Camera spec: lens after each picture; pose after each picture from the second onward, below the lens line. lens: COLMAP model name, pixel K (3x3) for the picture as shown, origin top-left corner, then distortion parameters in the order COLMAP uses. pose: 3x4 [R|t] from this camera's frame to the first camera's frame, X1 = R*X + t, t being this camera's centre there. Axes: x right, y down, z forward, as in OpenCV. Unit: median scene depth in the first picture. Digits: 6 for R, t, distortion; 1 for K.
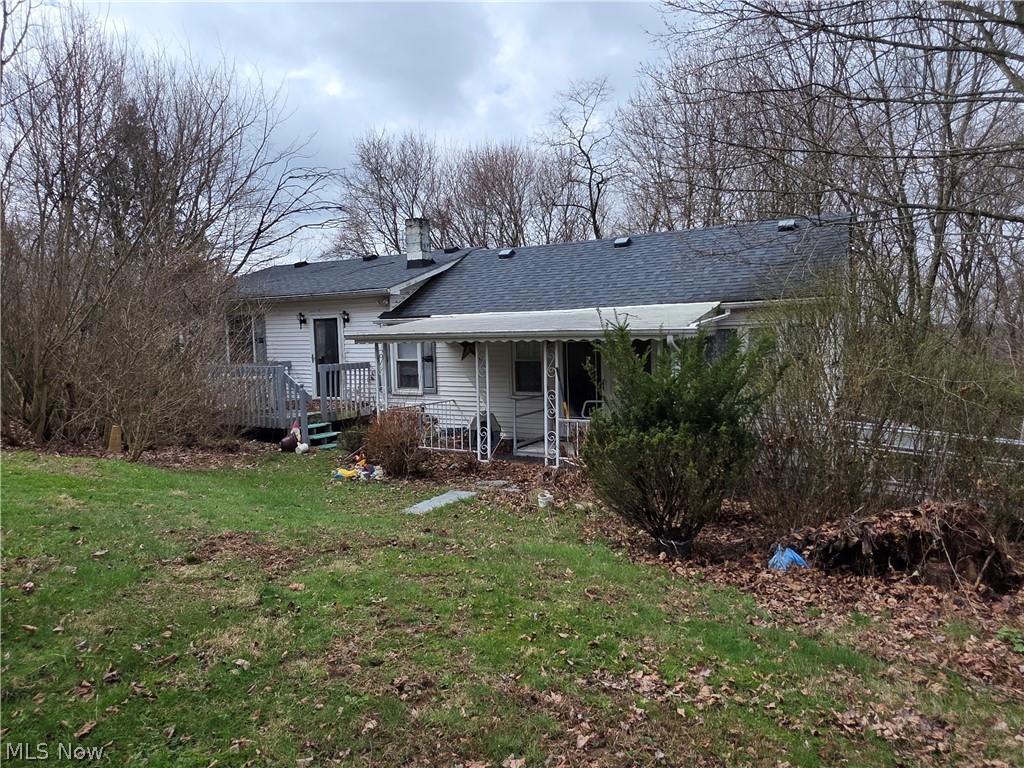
lens RADIAL K [[633.3, 0, 512.0], [0, 633.3, 384.0], [0, 0, 1]] dist [-0.001347, 0.000362]
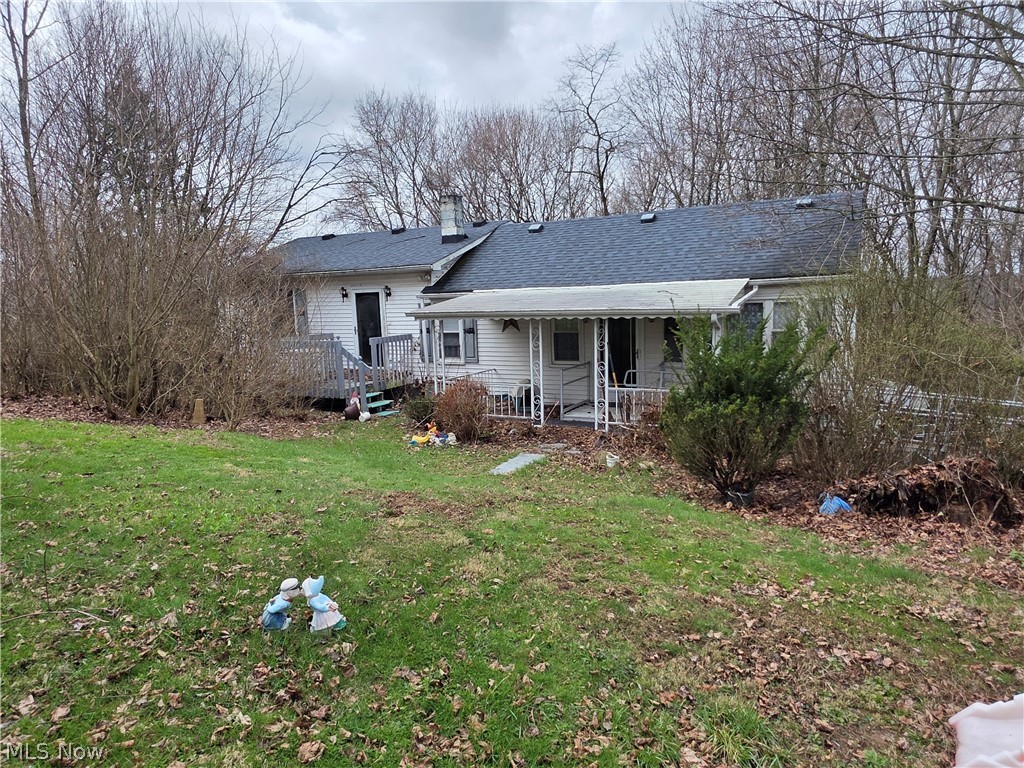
lens RADIAL K [[637.4, 0, 512.0], [0, 637.4, 384.0], [0, 0, 1]] dist [-0.001419, 0.000022]
pose [[0.999574, -0.014430, 0.025355, -0.151739], [0.012736, 0.997755, 0.065746, -0.033791], [-0.026246, -0.065395, 0.997514, -0.142279]]
